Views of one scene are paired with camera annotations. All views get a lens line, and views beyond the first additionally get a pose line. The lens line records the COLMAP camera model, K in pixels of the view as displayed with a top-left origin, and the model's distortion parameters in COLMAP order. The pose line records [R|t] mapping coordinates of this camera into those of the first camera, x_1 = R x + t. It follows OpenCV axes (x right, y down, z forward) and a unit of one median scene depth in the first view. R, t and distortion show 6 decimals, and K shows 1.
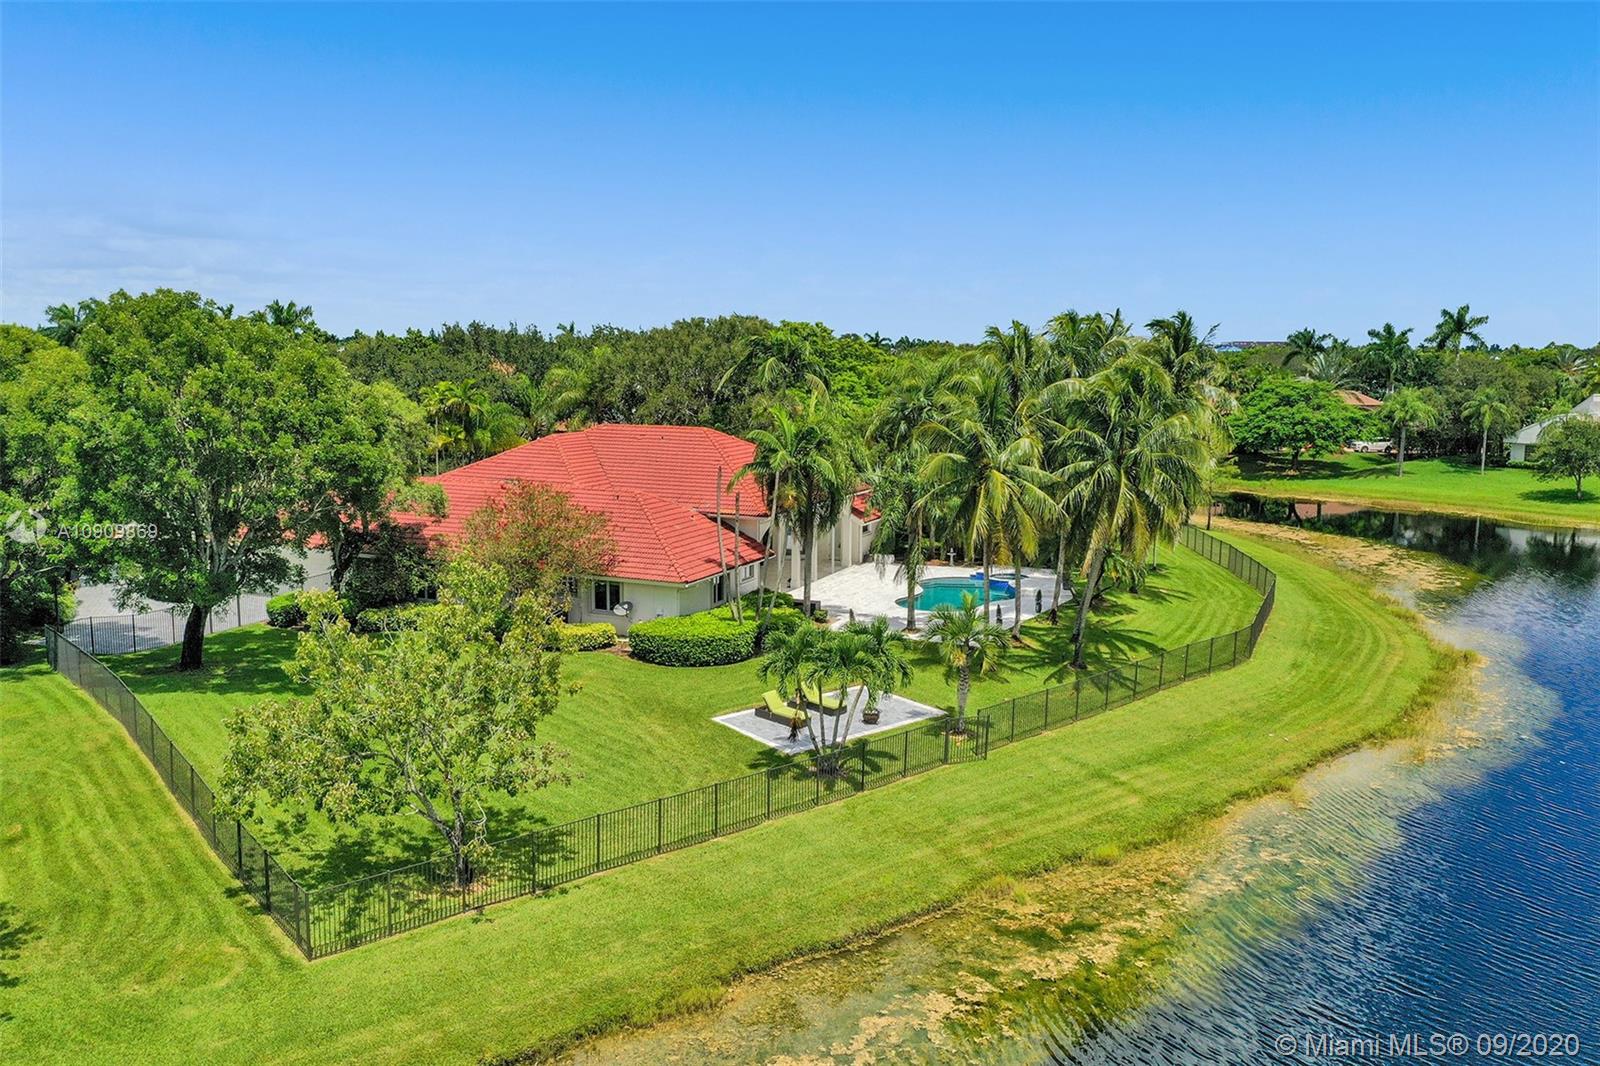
lens RADIAL K [[1271.0, 0, 805.9], [0, 1271.0, 534.1], [0, 0, 1]] dist [0.014018, -0.011640]
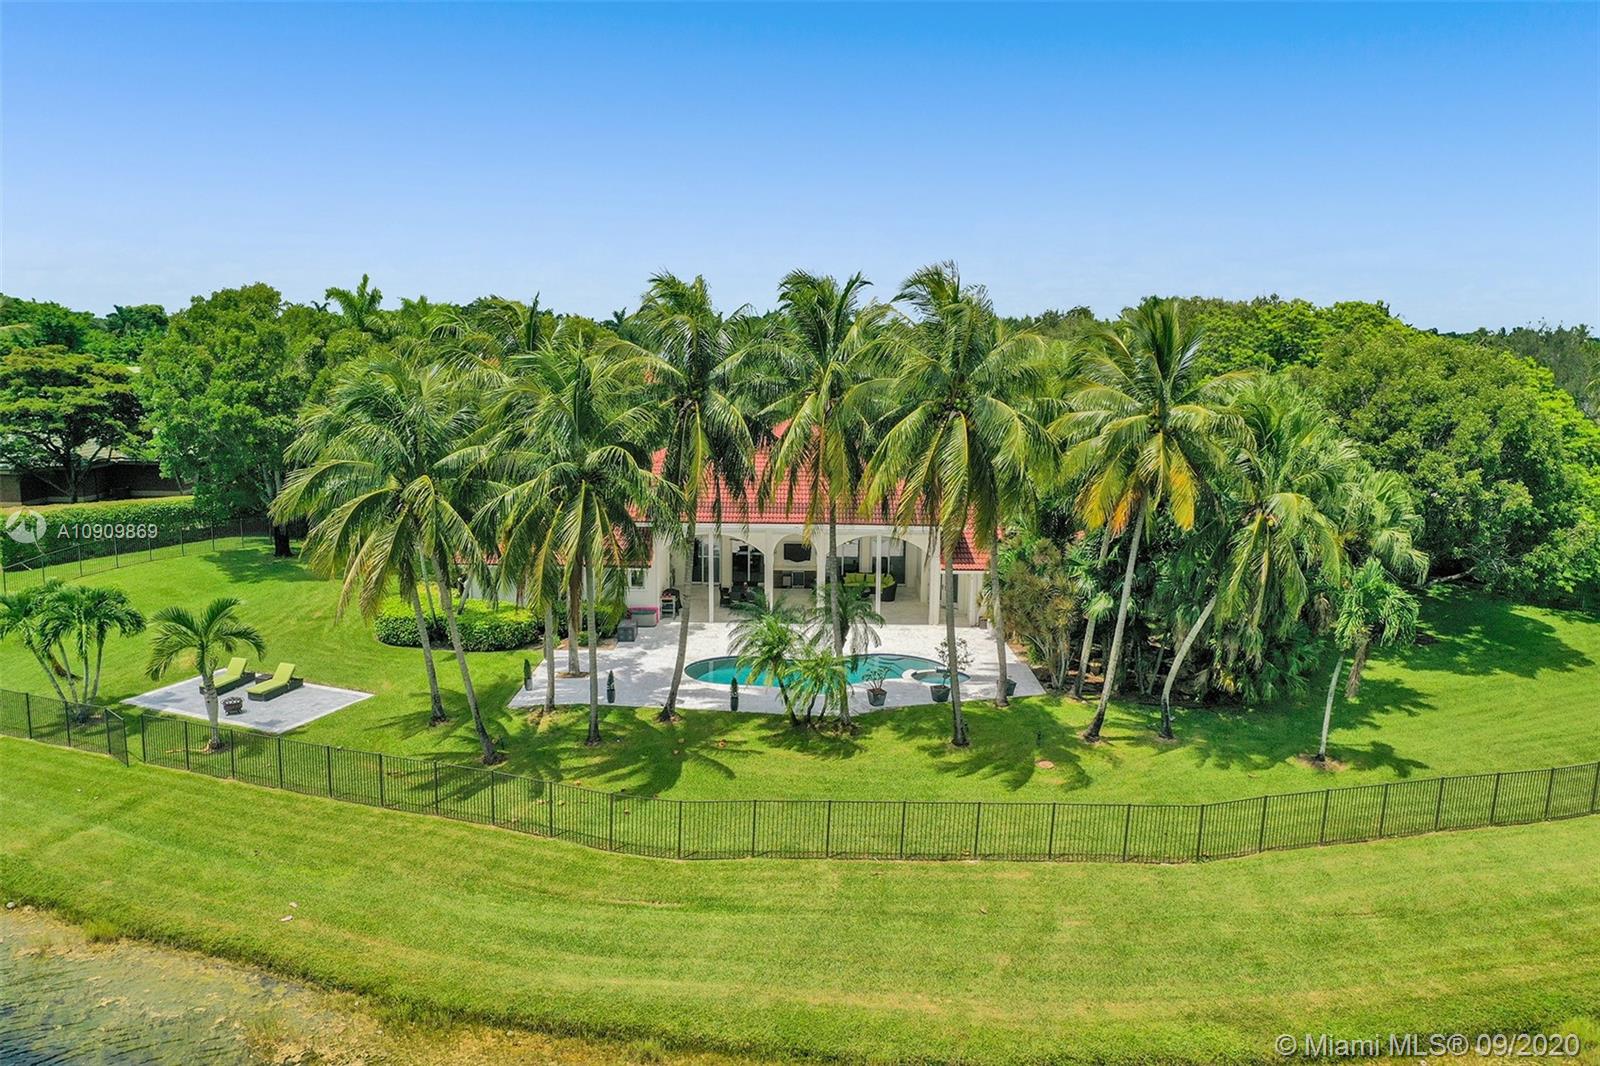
lens RADIAL K [[1271.0, 0, 796.3], [0, 1271.0, 537.8], [0, 0, 1]] dist [0.014018, -0.011640]
pose [[0.400287, 0.138624, -0.905844, 1.197182], [-0.138079, 0.986330, 0.089925, -0.142761], [0.905927, 0.089083, 0.413957, 1.082682]]
